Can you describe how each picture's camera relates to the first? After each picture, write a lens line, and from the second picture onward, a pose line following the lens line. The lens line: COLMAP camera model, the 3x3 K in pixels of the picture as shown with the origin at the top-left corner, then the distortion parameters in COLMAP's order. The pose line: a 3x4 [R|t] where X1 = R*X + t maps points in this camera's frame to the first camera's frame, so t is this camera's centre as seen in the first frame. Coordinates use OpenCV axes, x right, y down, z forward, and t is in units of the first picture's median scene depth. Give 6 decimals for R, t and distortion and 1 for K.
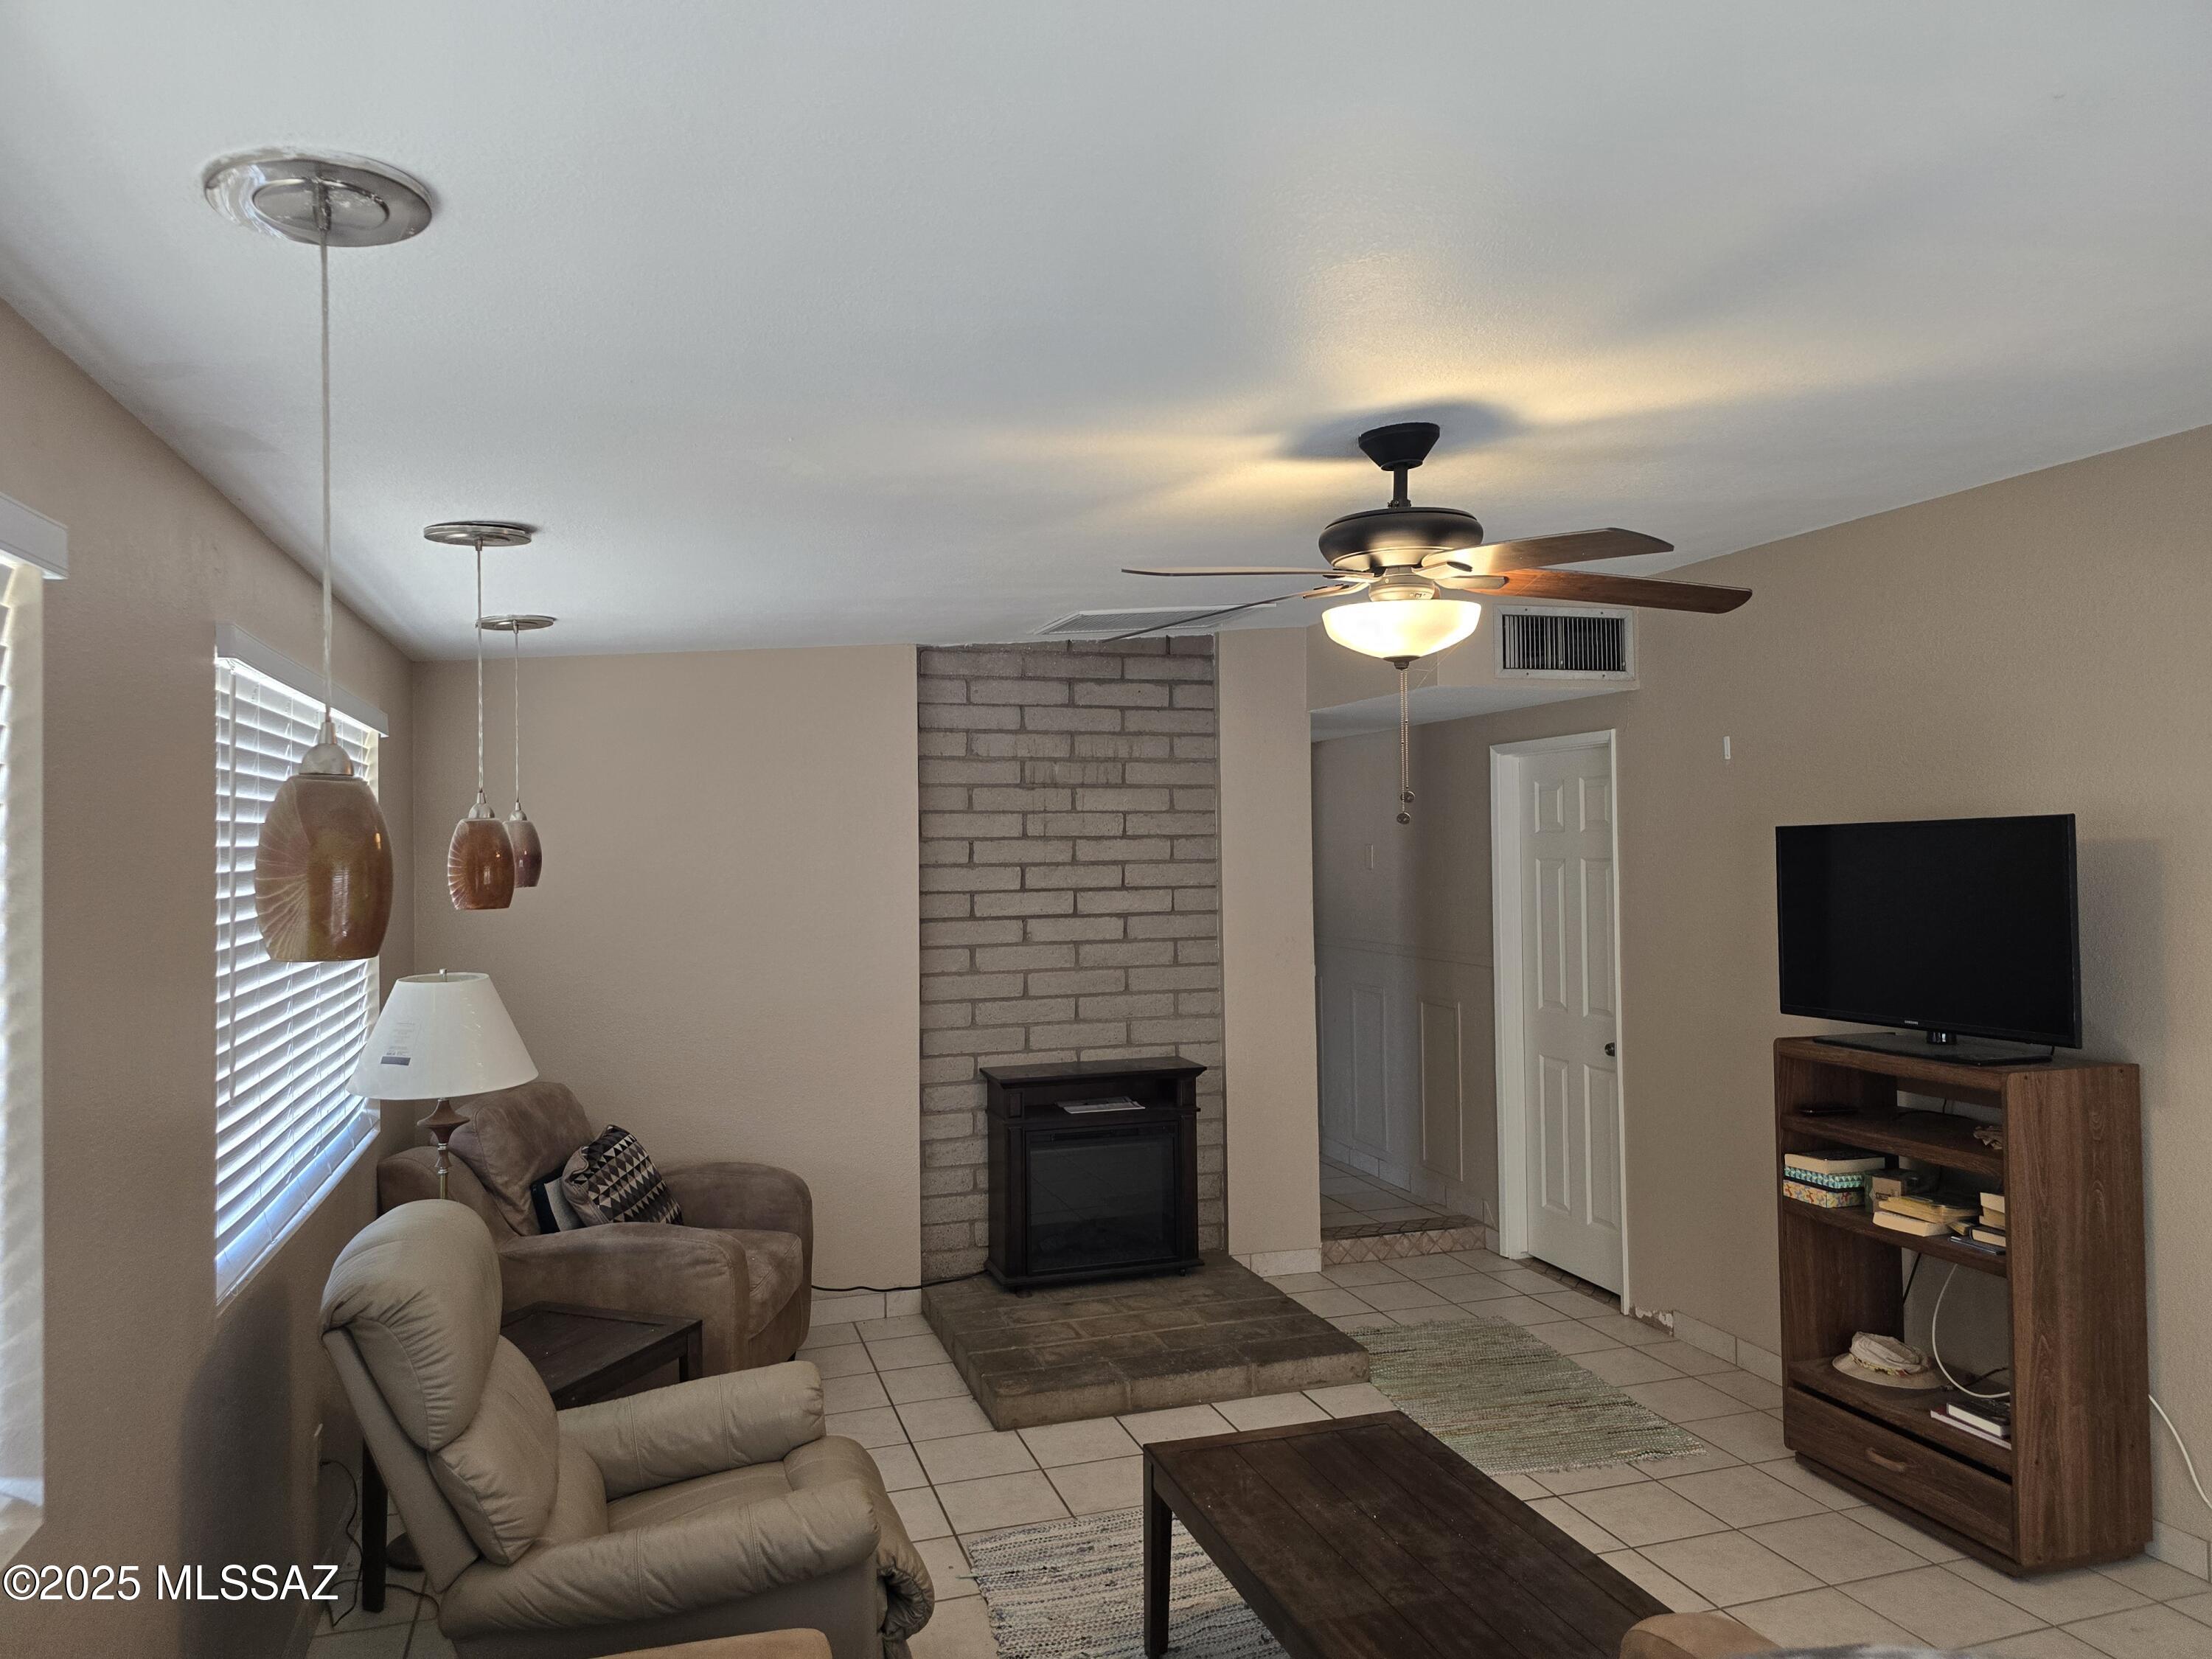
lens RADIAL K [[1464.2, 0, 1106.0], [0, 1464.2, 829.5], [0, 0, 1]] dist [0.162647, -0.263257]
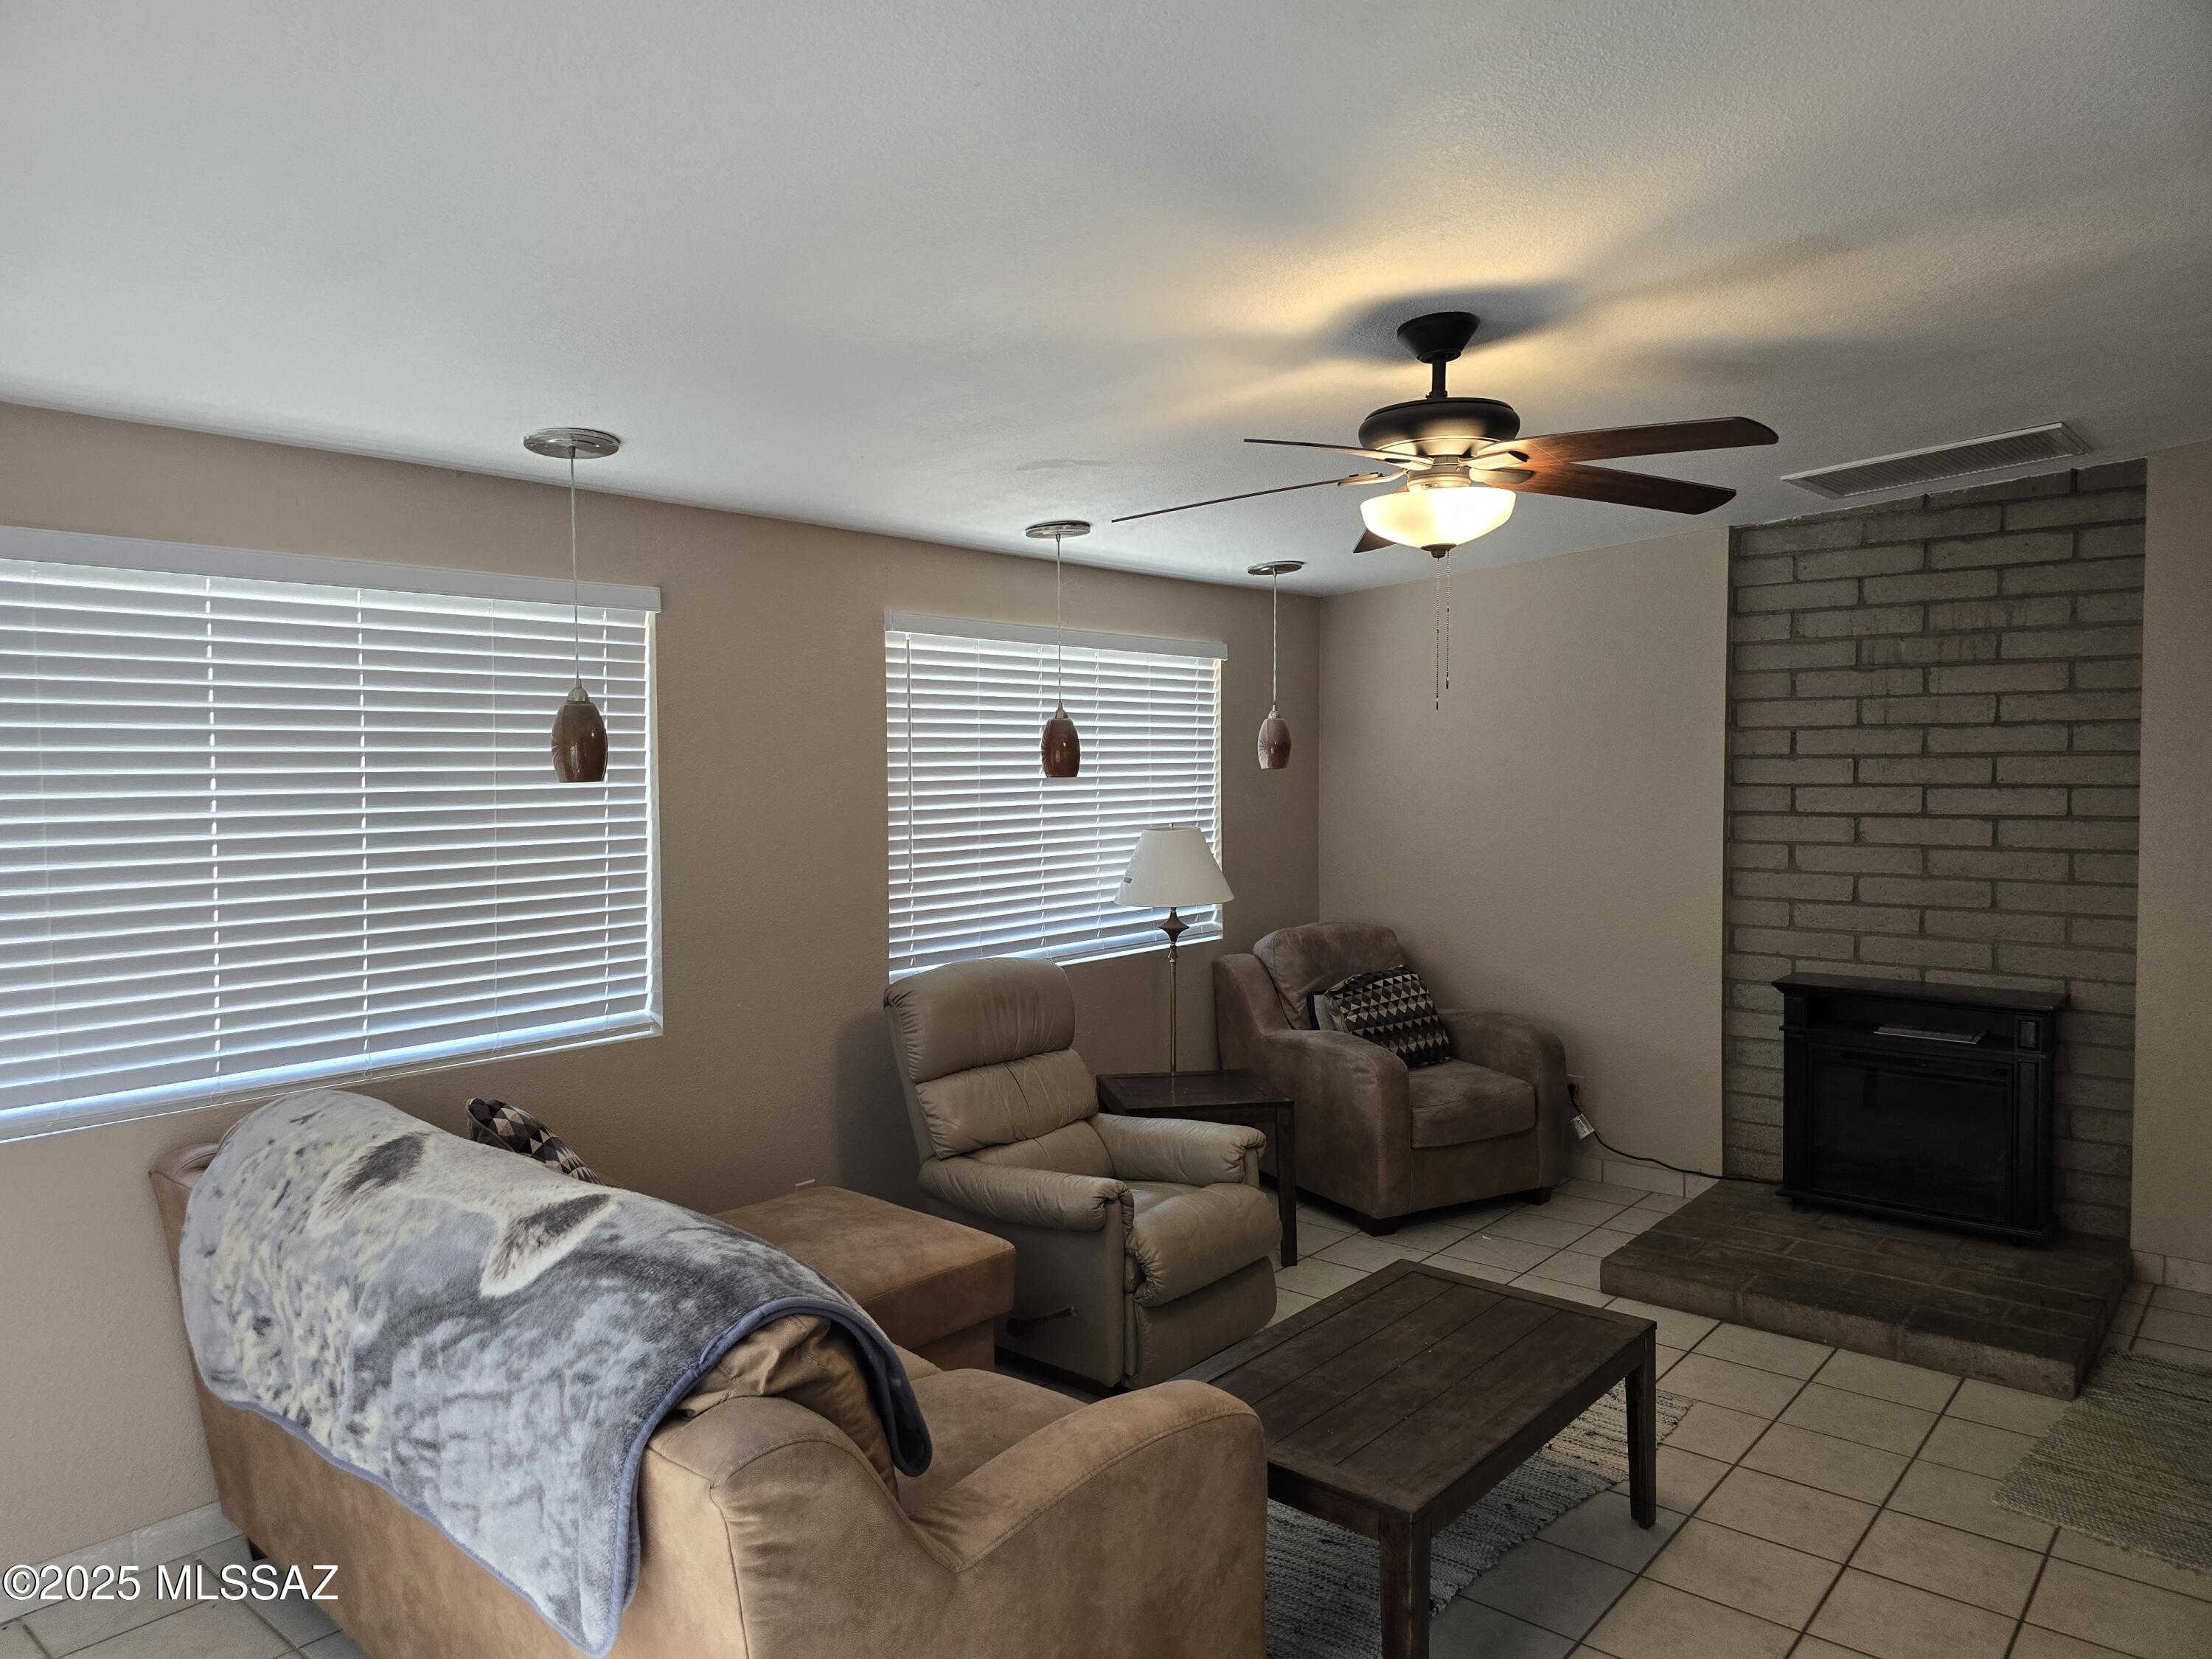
lens RADIAL K [[1482.5, 0, 1106.0], [0, 1482.5, 829.5], [0, 0, 1]] dist [0.051590, -0.066669]
pose [[0.528832, 0.047577, -0.847392, 0.476868], [0.012010, 0.997908, 0.063523, 0.005113], [0.848642, -0.043770, 0.527154, 0.124170]]
